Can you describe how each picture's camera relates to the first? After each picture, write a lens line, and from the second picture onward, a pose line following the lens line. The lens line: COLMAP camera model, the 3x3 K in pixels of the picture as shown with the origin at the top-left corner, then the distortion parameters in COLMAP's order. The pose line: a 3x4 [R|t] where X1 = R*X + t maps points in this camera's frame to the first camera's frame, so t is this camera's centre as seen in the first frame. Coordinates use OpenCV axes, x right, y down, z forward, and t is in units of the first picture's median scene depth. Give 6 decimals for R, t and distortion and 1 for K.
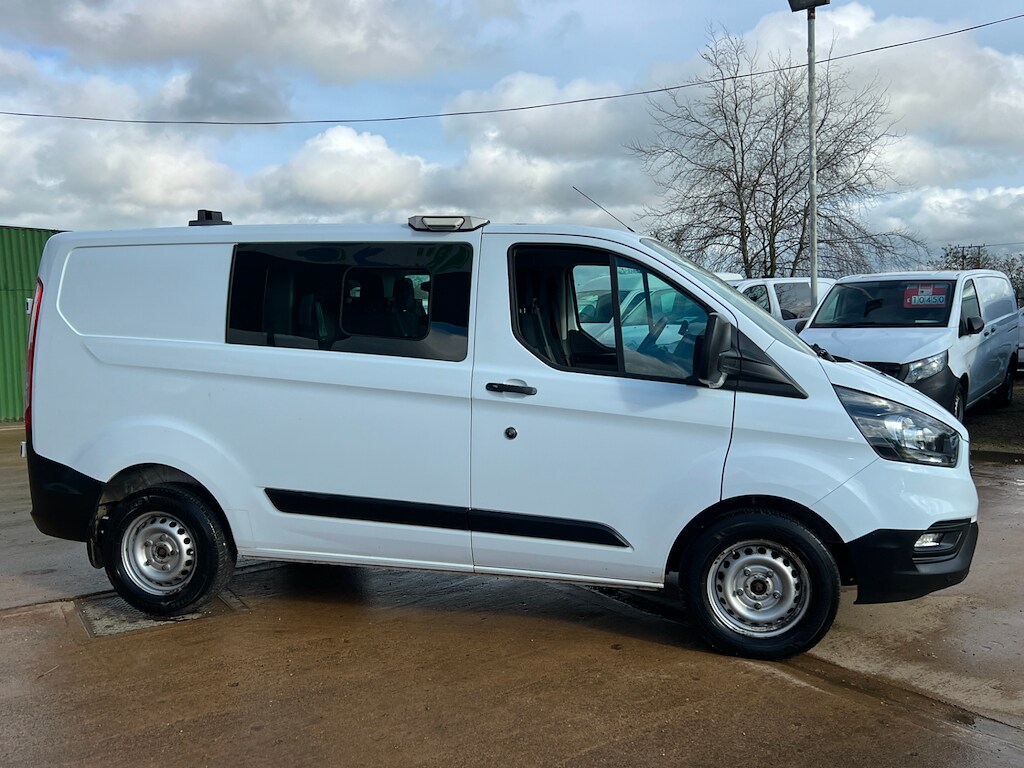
lens RADIAL K [[913.6, 0, 512.0], [0, 913.6, 384.0], [0, 0, 1]] dist [0.073638, -0.126469]
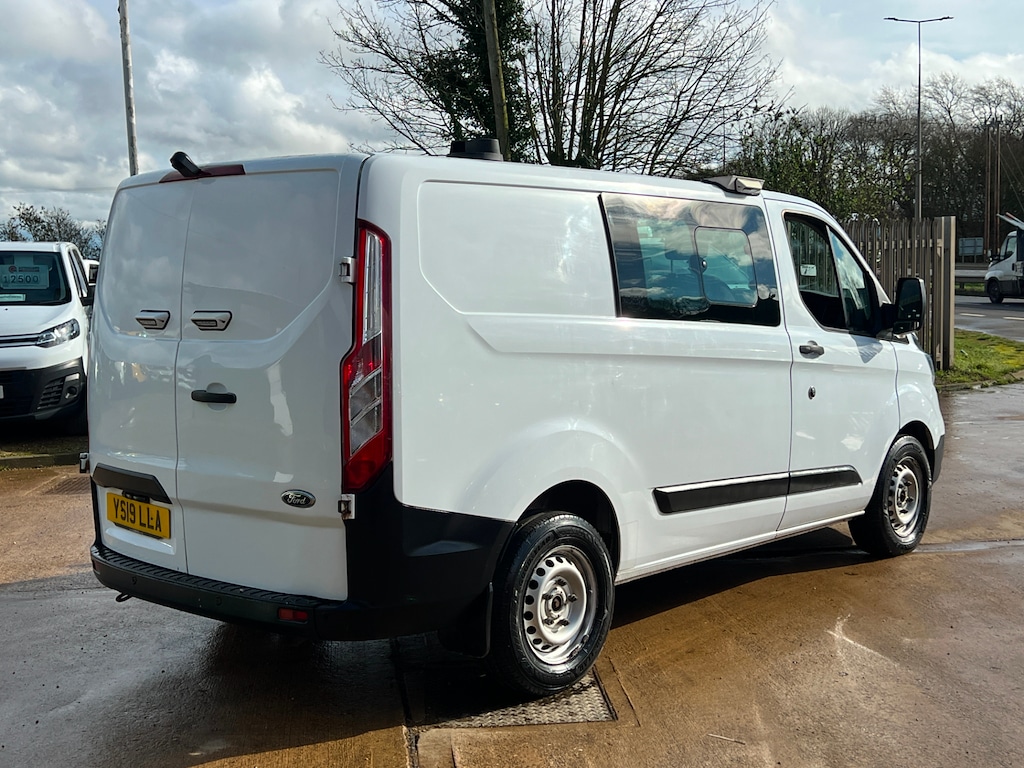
lens RADIAL K [[1272.3, 0, 521.9], [0, 1272.3, 387.5], [0, 0, 1]] dist [0.179546, -0.483808]
pose [[0.466608, -0.074268, 0.881340, -1.426280], [0.078554, 0.996010, 0.042342, -0.039710], [-0.880969, 0.049476, 0.470581, 0.593329]]
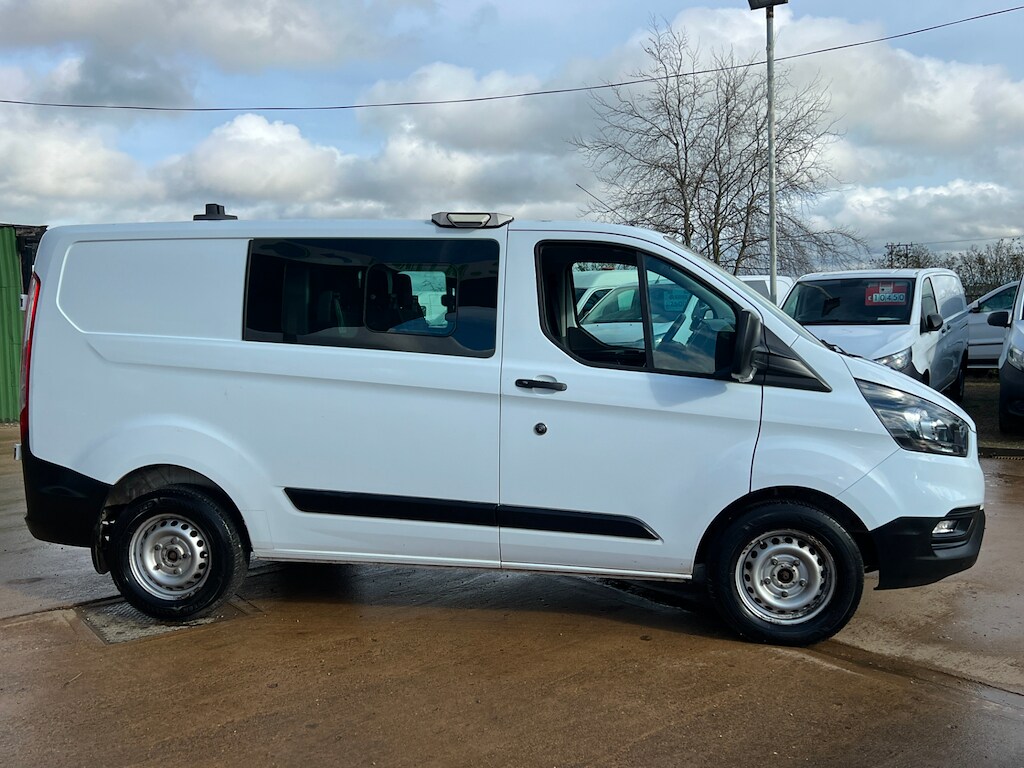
lens RADIAL K [[947.8, 0, 512.0], [0, 947.8, 384.0], [0, 0, 1]] dist [0.087929, -0.171718]
pose [[0.996770, -0.006428, 0.080056, -0.114270], [0.006534, 0.999978, -0.001065, 0.005358], [-0.080048, 0.001585, 0.996790, -0.038305]]
